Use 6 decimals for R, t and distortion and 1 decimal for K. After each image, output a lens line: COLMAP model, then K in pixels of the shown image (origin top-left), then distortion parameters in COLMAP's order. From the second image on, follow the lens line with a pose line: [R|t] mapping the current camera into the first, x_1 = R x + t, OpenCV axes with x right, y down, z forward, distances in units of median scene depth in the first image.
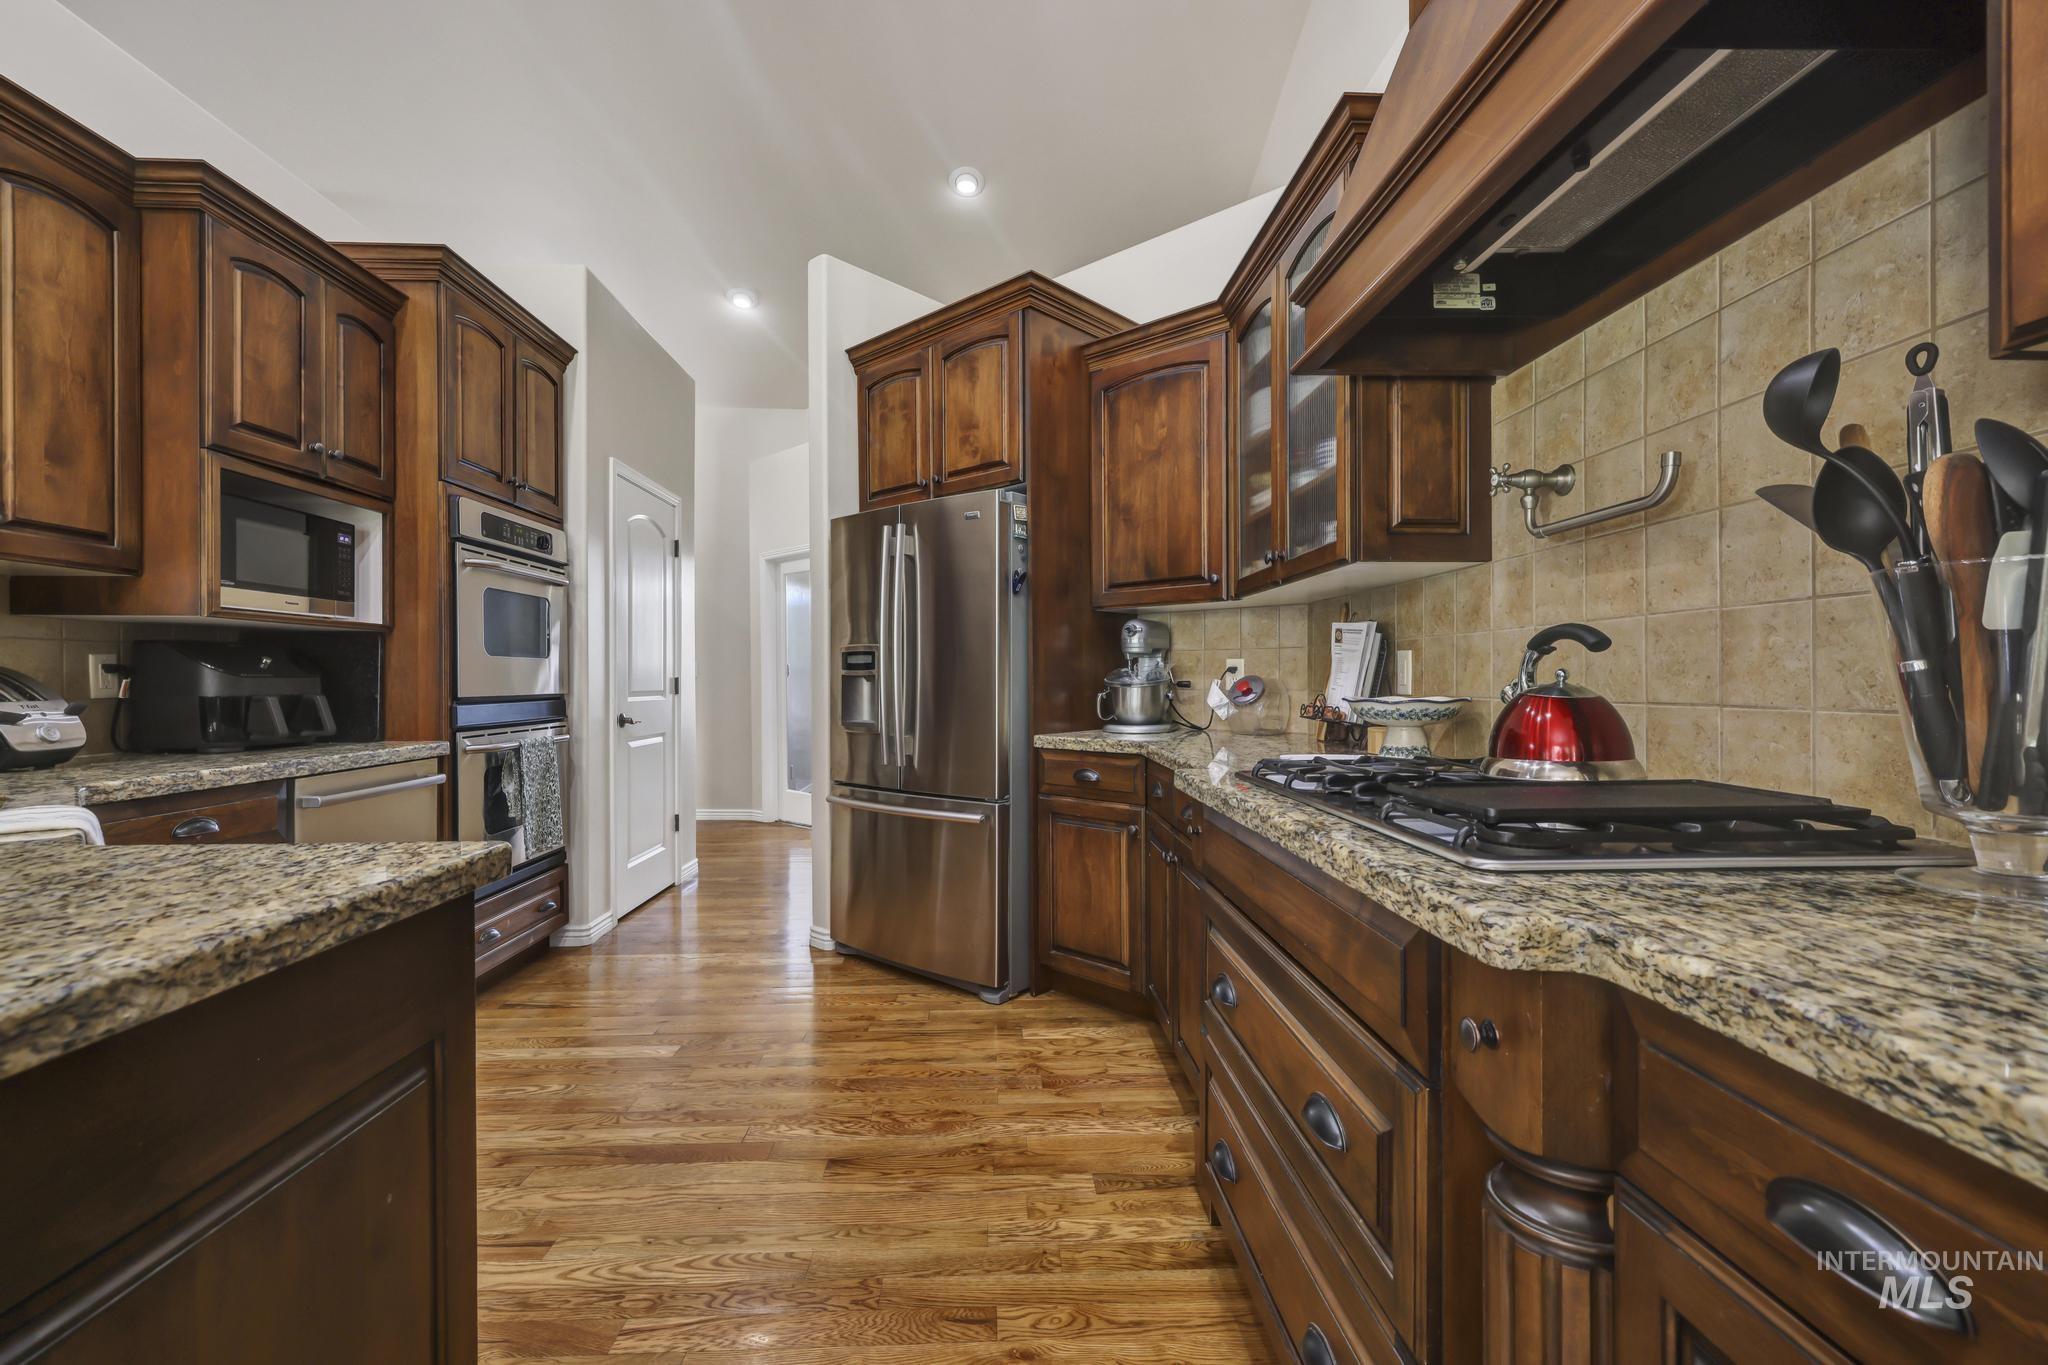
lens RADIAL K [[882.6, 0, 1021.5], [0, 882.6, 683.8], [0, 0, 1]] dist [-0.006963, 0.001388]
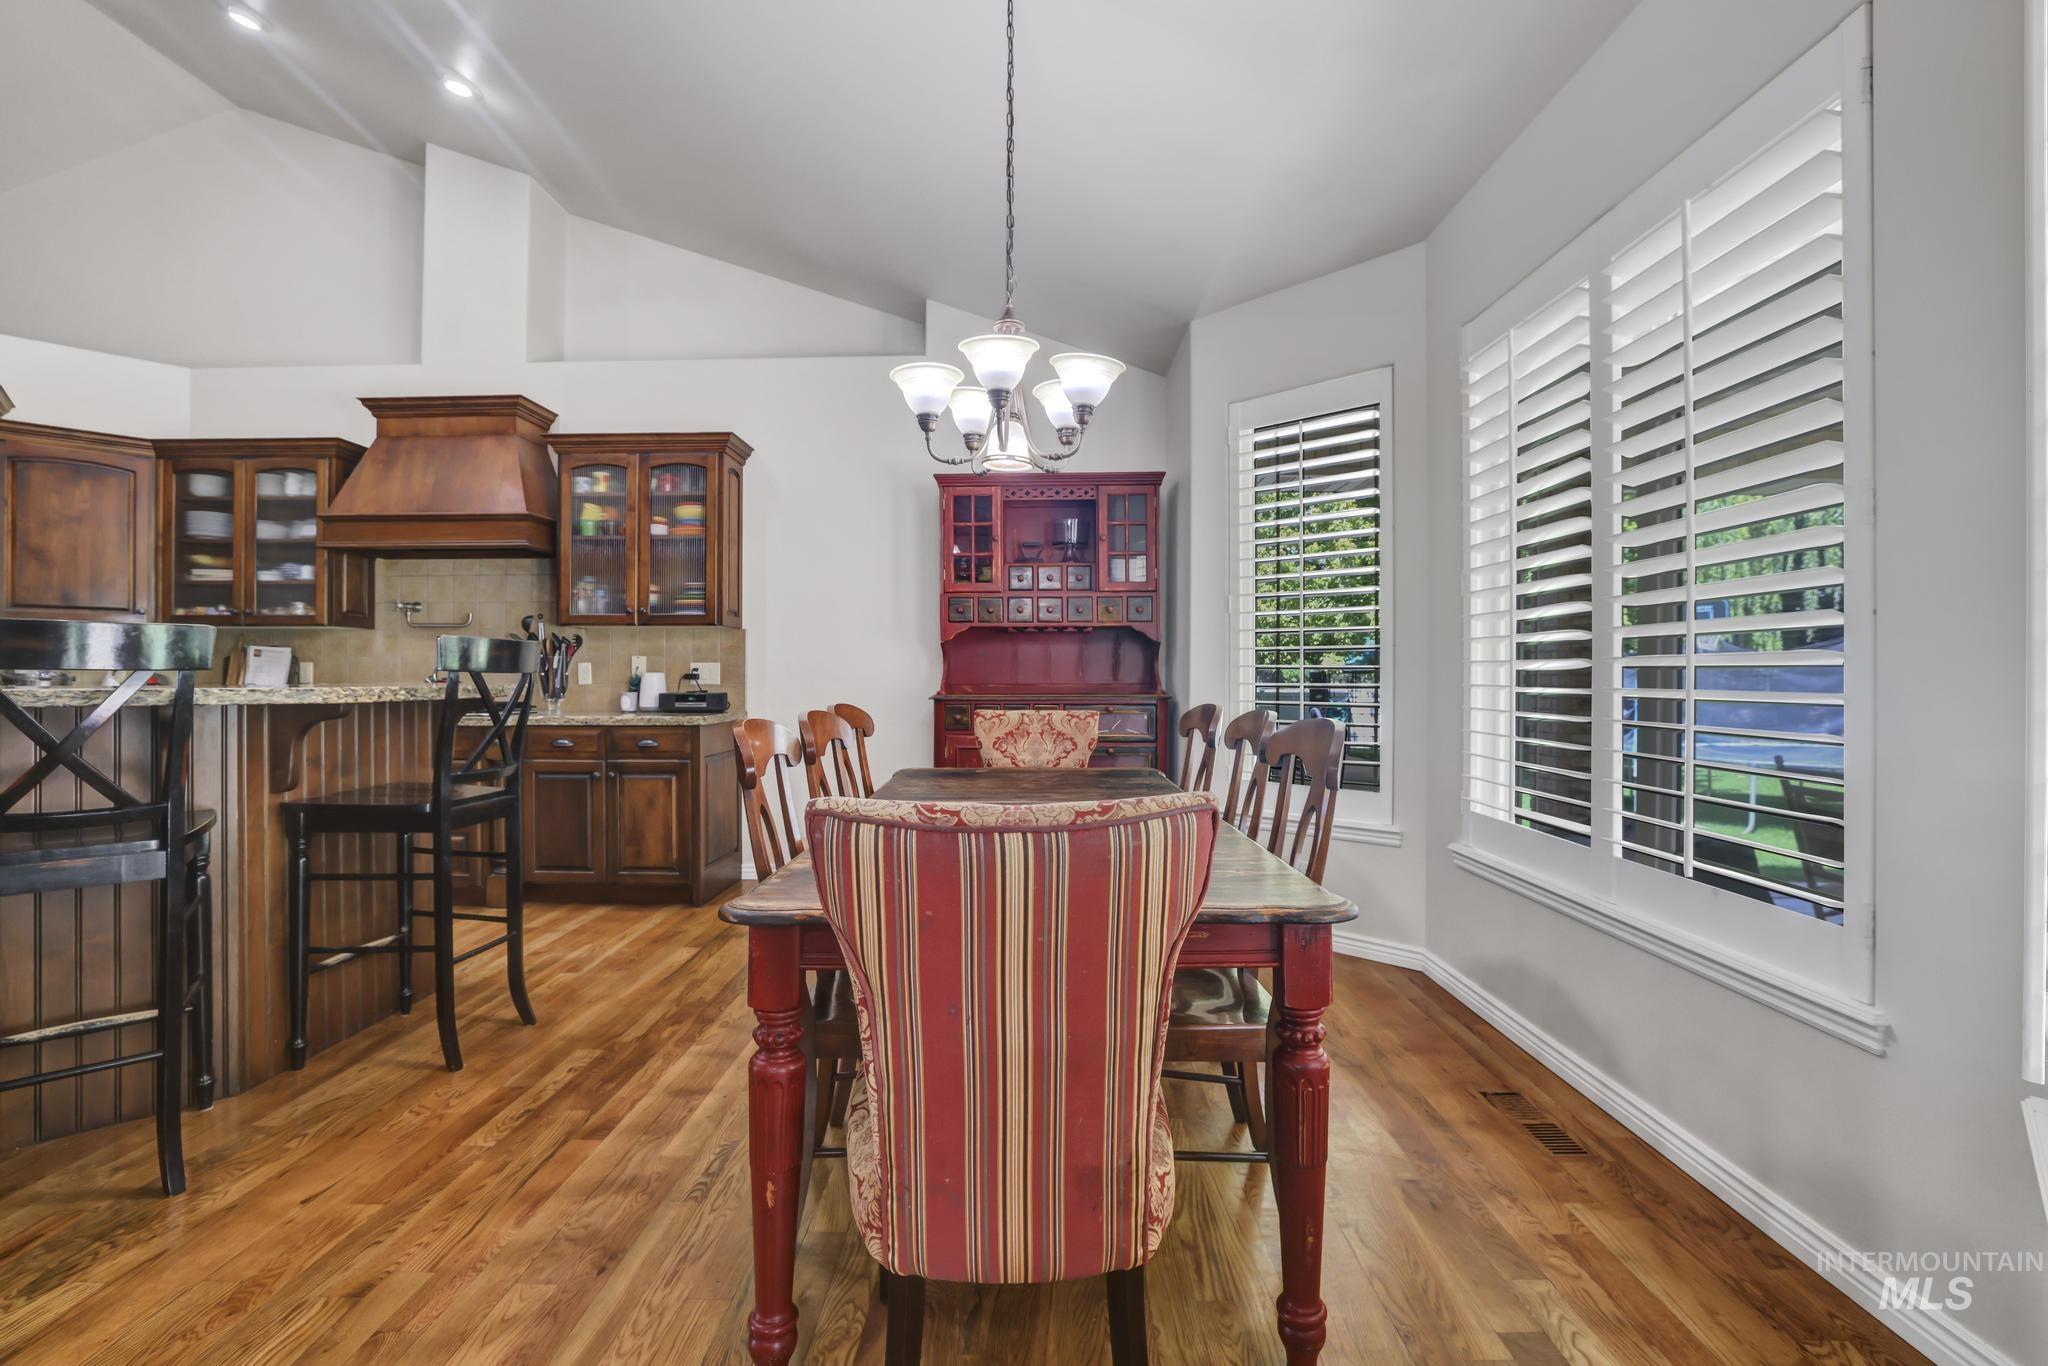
lens RADIAL K [[882.6, 0, 1015.8], [0, 882.6, 674.2], [0, 0, 1]] dist [-0.006963, 0.001388]
pose [[0.061466, 0.001069, 0.998109, -1.887734], [-0.004393, 0.999990, -0.000801, -0.017236], [-0.998100, -0.004336, 0.061470, -1.002123]]
